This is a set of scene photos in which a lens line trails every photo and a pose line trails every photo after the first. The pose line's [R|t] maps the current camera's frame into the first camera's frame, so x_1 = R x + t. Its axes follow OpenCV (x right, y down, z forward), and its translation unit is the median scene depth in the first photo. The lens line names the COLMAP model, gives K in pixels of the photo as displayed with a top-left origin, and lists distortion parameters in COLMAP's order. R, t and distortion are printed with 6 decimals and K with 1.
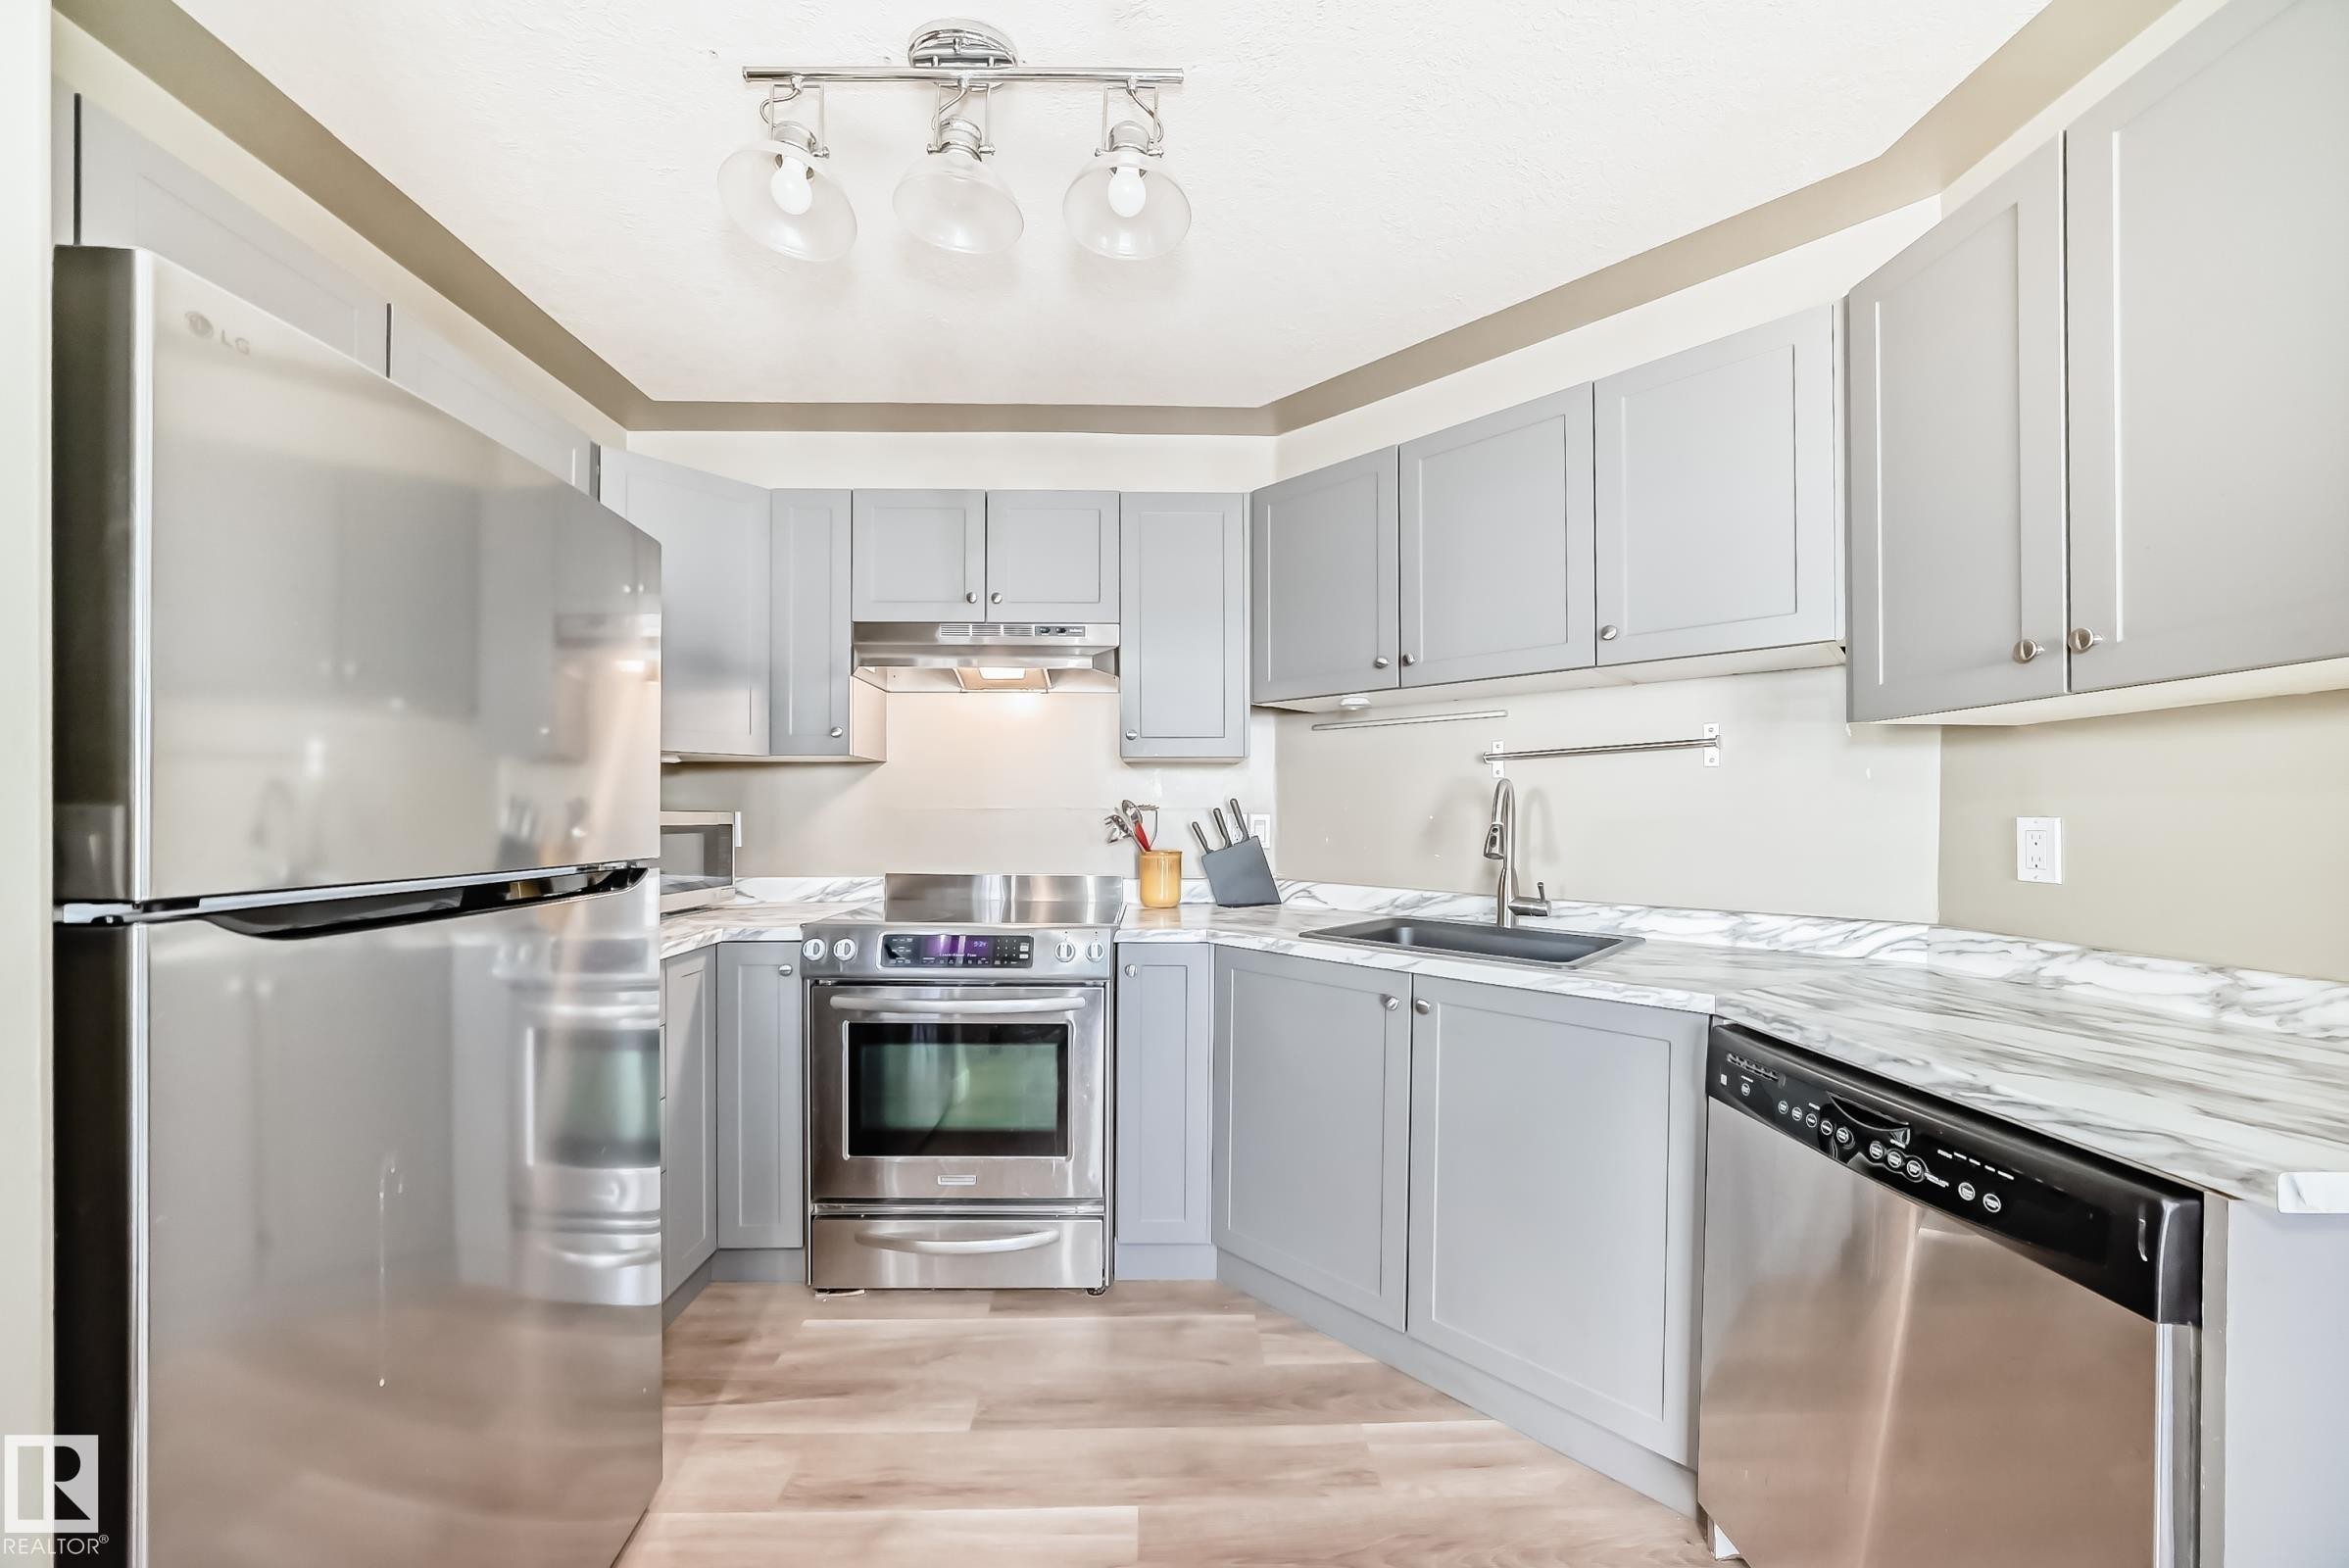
lens RADIAL K [[823.1, 0, 1181.5], [0, 823.1, 797.7], [0, 0, 1]] dist [-0.031199, 0.009358]
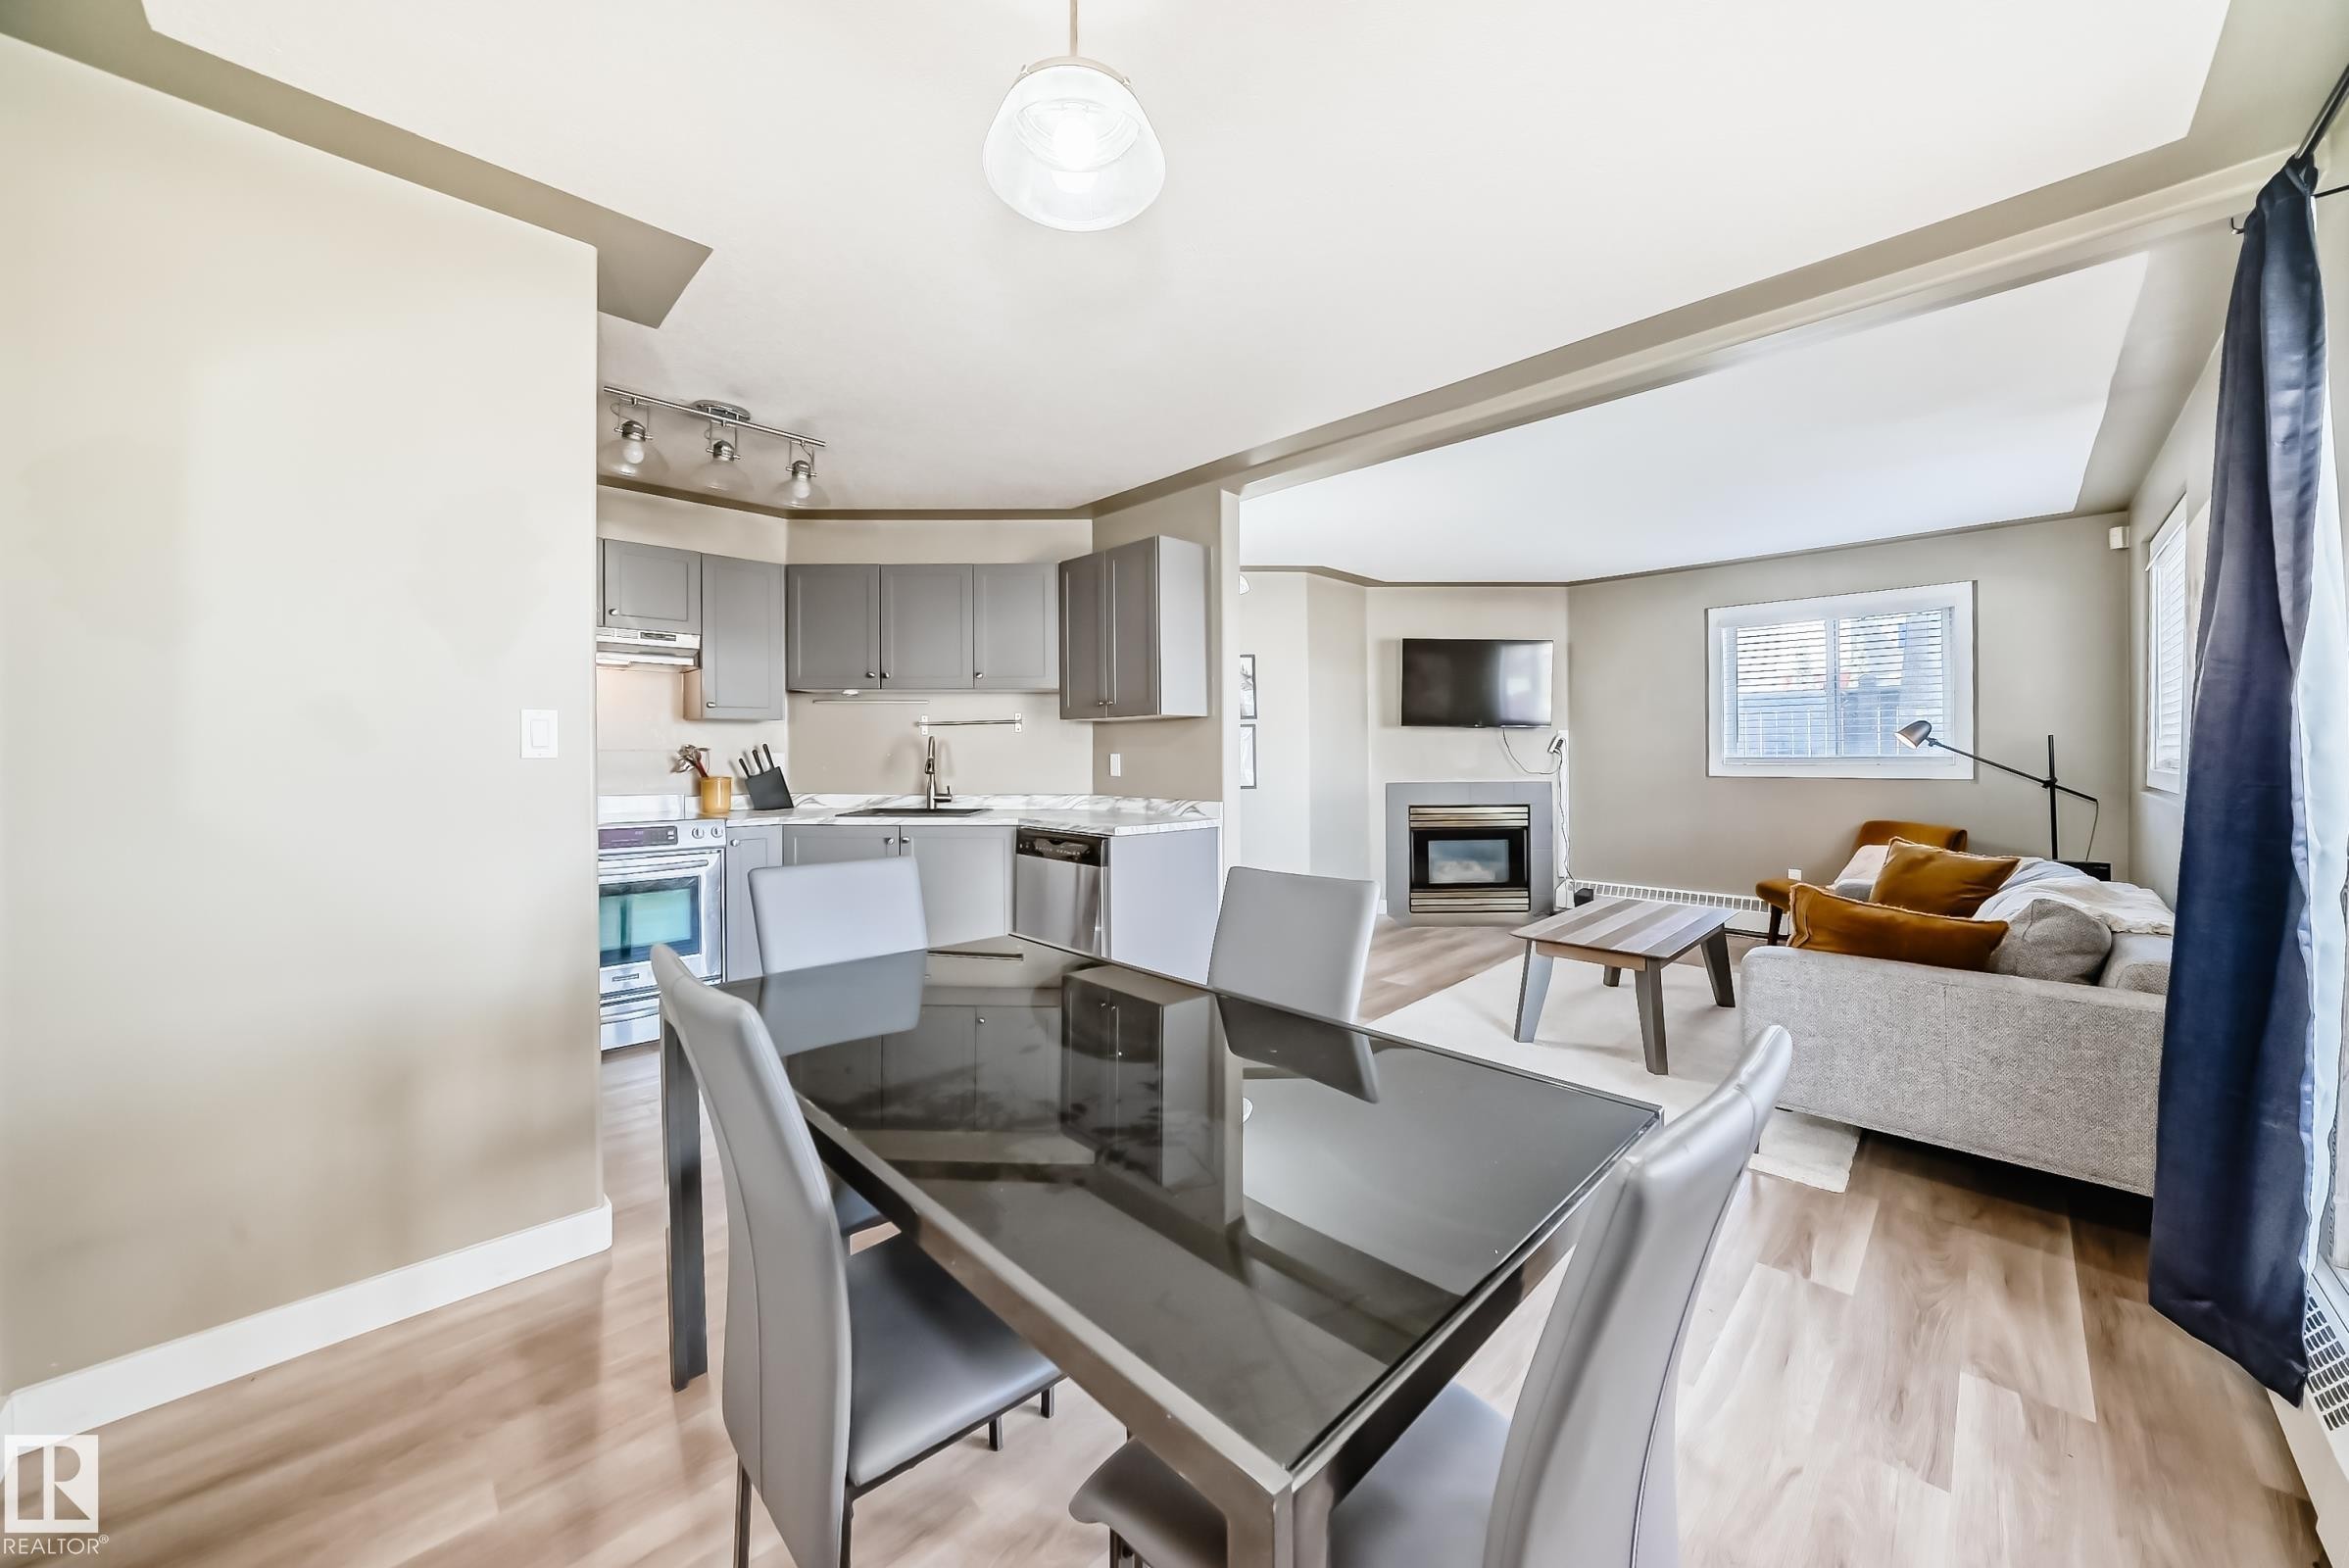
lens RADIAL K [[823.1, 0, 1181.5], [0, 823.1, 797.7], [0, 0, 1]] dist [-0.031199, 0.009358]
pose [[0.727721, -0.042102, 0.684580, -0.568081], [-0.012844, 0.997103, 0.074976, -0.030759], [-0.685753, -0.063355, 0.725072, -0.938305]]
